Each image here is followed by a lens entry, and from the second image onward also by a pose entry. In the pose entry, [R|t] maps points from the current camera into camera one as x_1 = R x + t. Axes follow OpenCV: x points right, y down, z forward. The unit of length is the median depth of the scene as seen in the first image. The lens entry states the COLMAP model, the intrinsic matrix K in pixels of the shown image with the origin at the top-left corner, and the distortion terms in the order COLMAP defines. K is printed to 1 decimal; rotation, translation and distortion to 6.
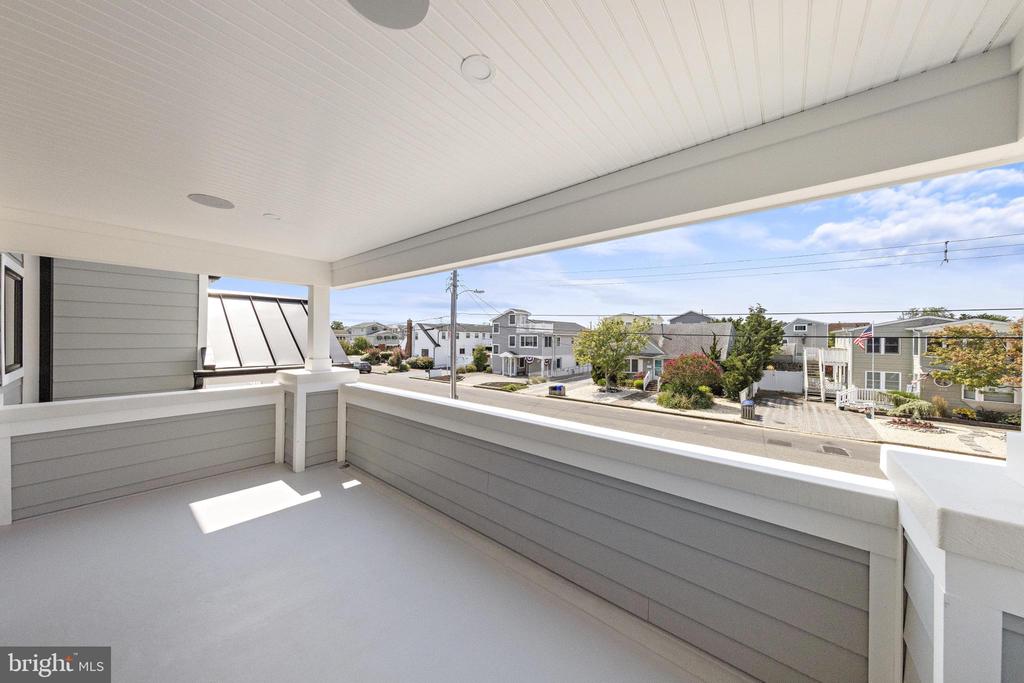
lens RADIAL K [[336.7, 0, 518.7], [0, 336.7, 338.4], [0, 0, 1]] dist [0.001384, -0.000003]
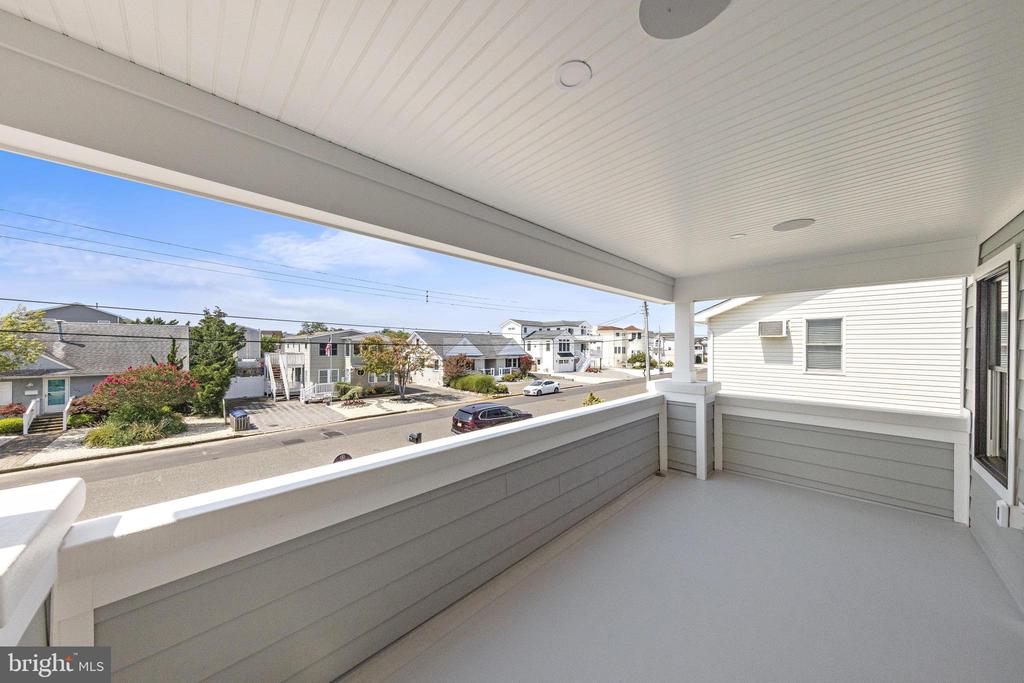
lens RADIAL K [[330.0, 0, 519.3], [0, 330.0, 347.0], [0, 0, 1]] dist [-0.000071, -0.000011]
pose [[0.084437, -0.009236, 0.996386, -0.143954], [-0.001356, 0.999955, 0.009384, -0.002611], [-0.996428, -0.002143, 0.084421, 0.130786]]
